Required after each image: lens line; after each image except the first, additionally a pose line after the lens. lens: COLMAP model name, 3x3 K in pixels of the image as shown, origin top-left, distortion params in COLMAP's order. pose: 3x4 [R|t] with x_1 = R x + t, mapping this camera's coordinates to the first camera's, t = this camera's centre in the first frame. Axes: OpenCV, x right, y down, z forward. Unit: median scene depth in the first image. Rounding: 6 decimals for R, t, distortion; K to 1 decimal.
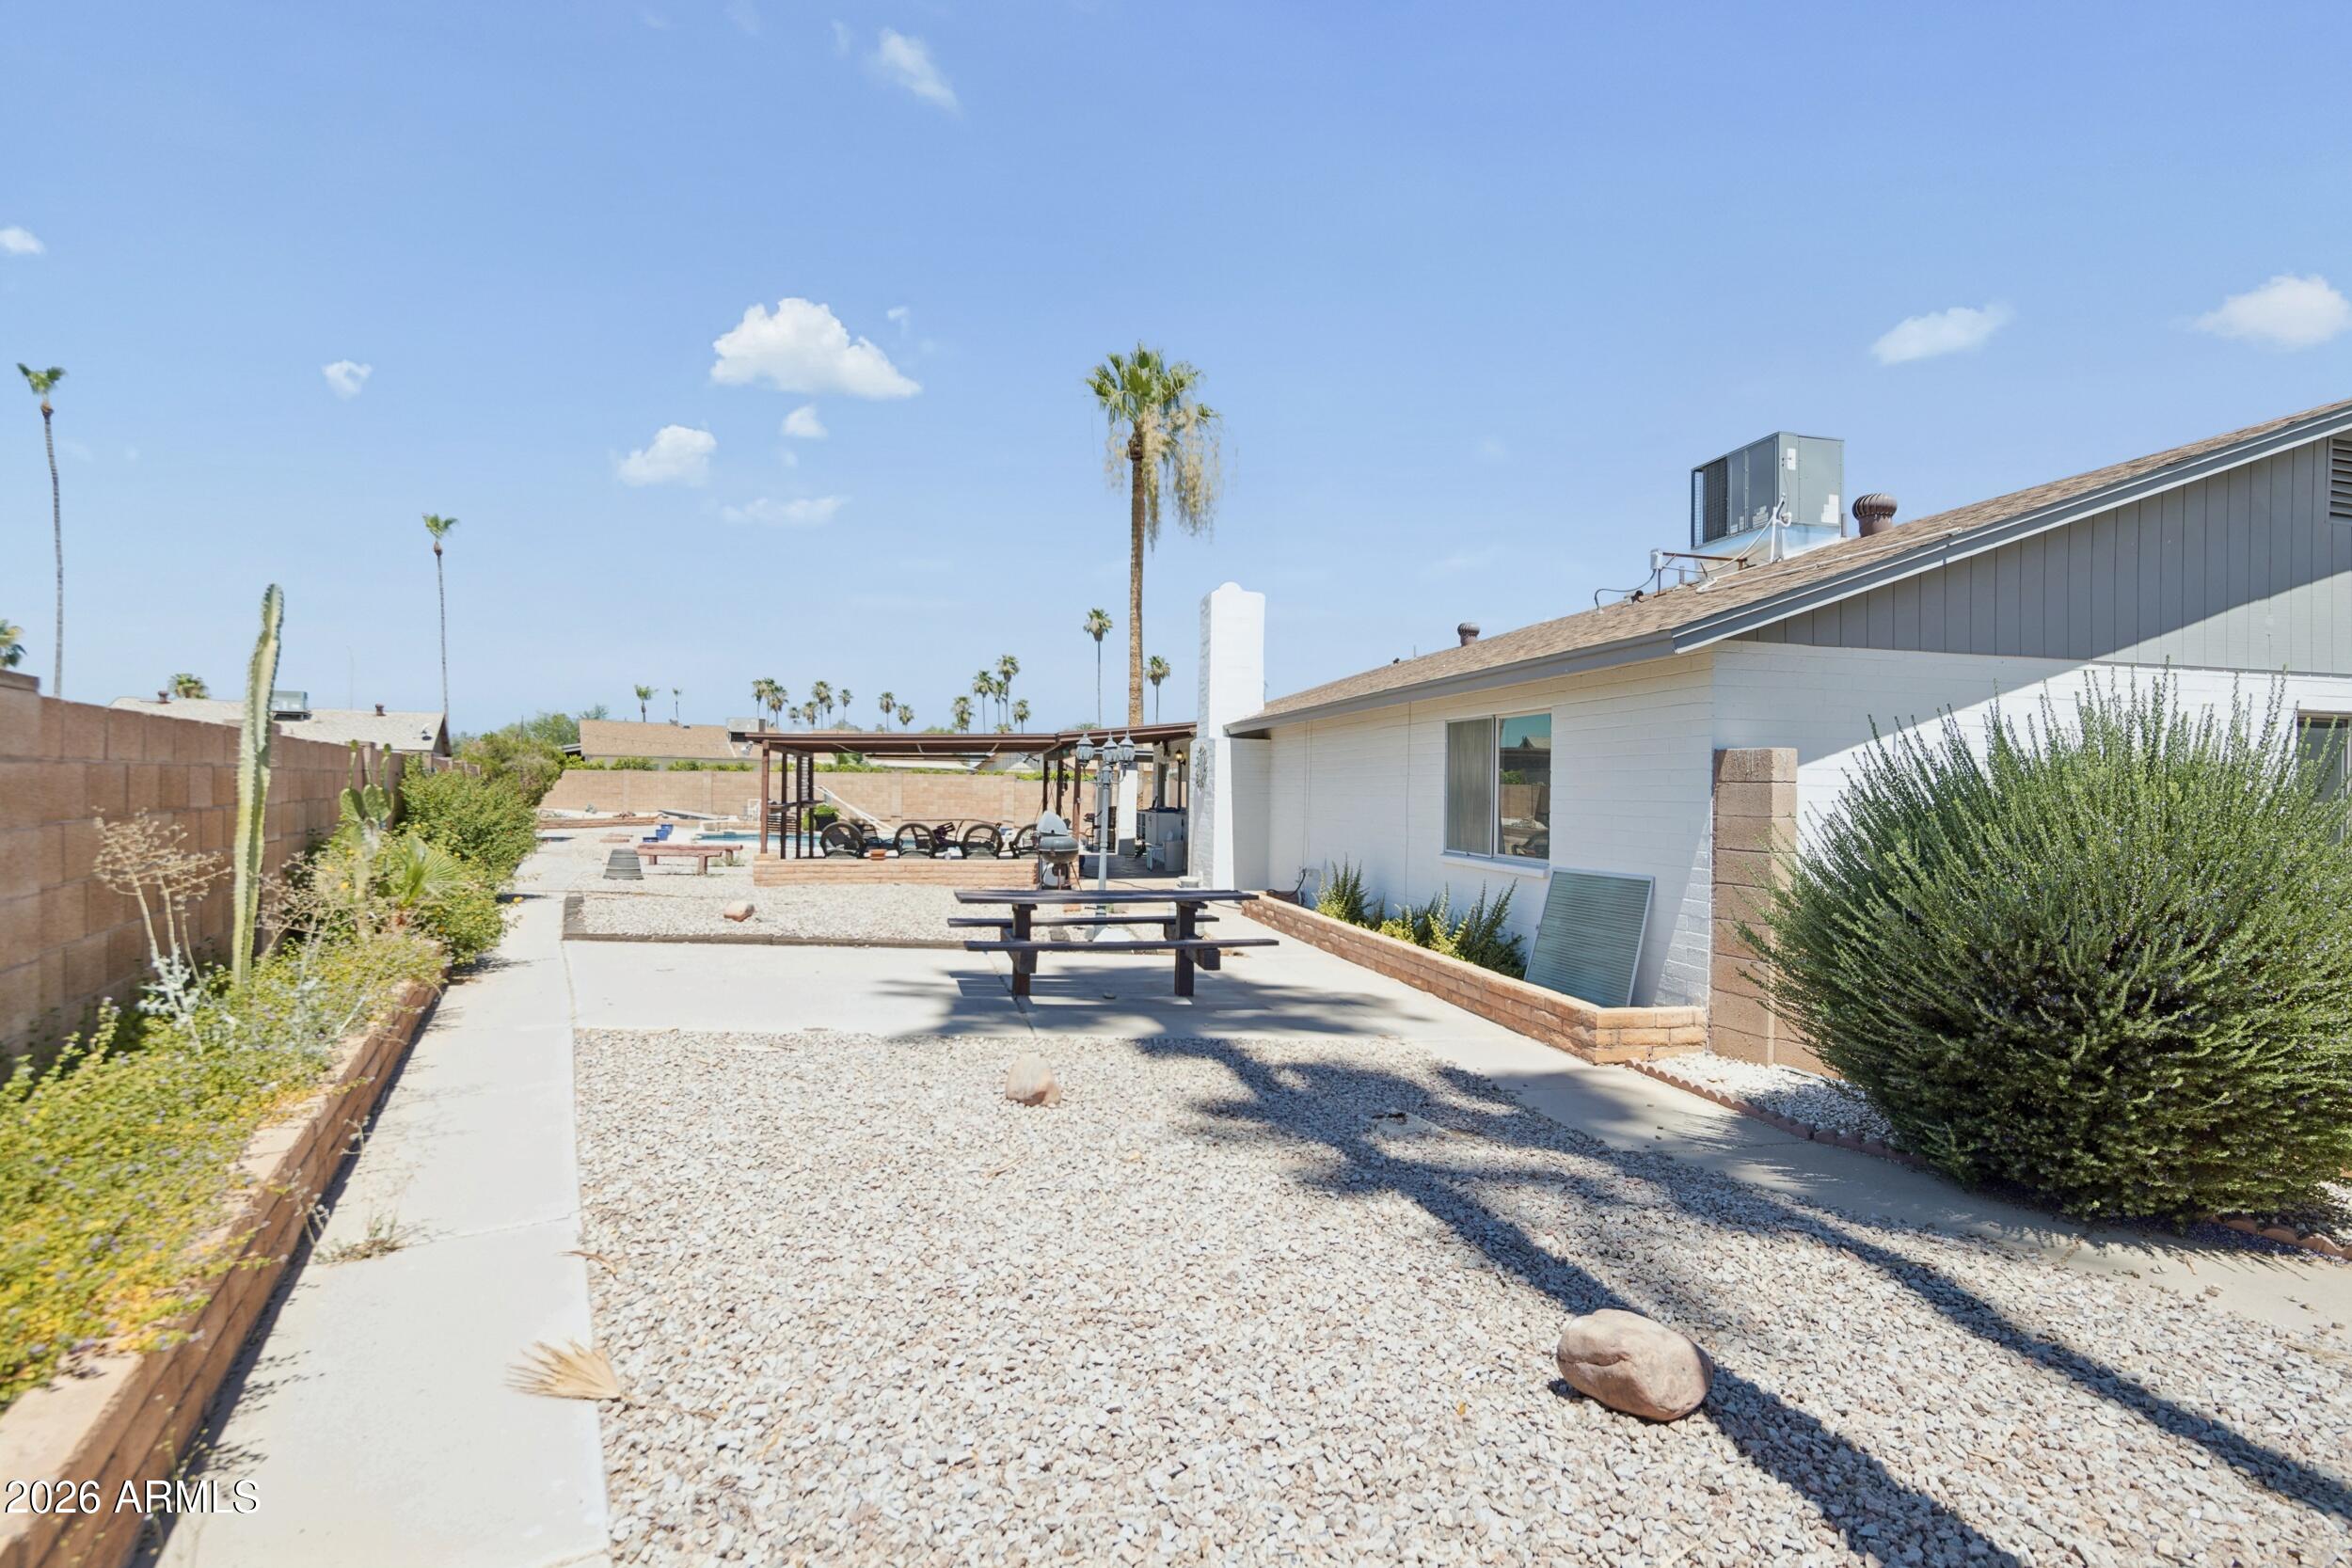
lens RADIAL K [[1100.4, 0, 1176.0], [0, 1100.4, 784.0], [0, 0, 1]] dist [-0.030186, 0.001353]
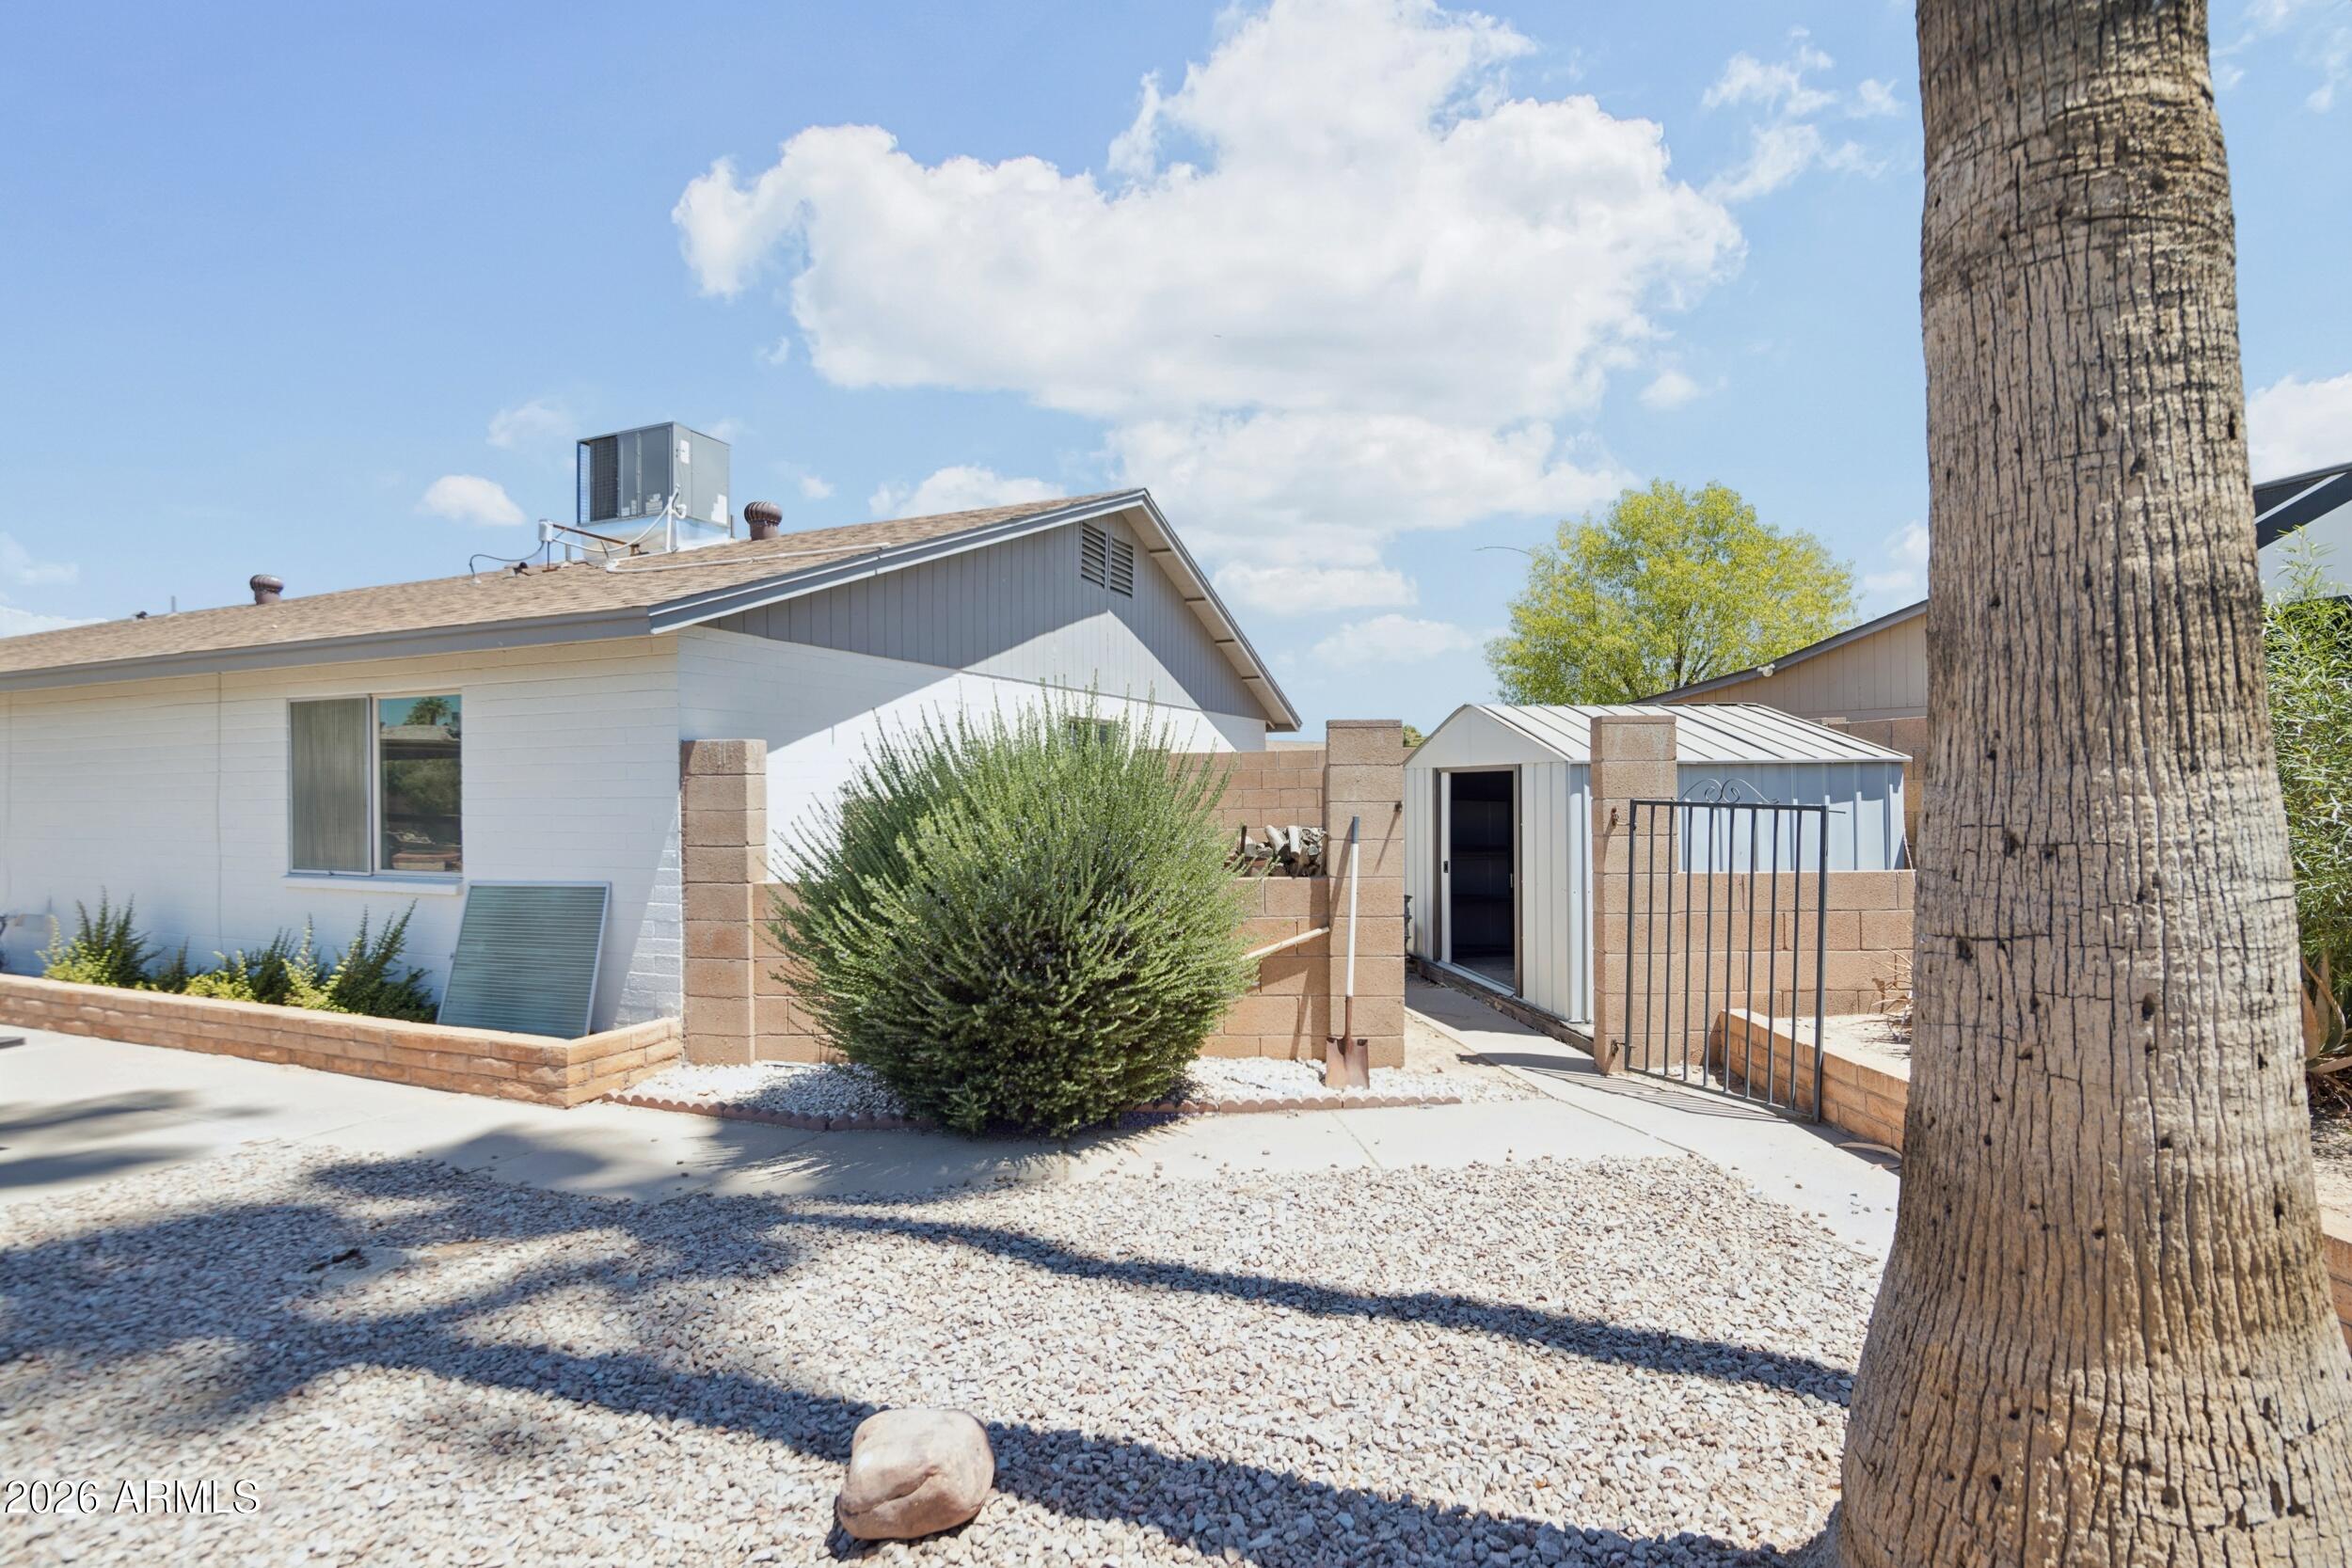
lens RADIAL K [[1100.4, 0, 1176.0], [0, 1100.4, 784.0], [0, 0, 1]] dist [-0.030186, 0.001353]
pose [[0.551823, -0.020556, 0.833708, -0.054597], [0.014694, 0.999781, 0.014925, -0.002058], [-0.833832, 0.004015, 0.552004, 0.128643]]
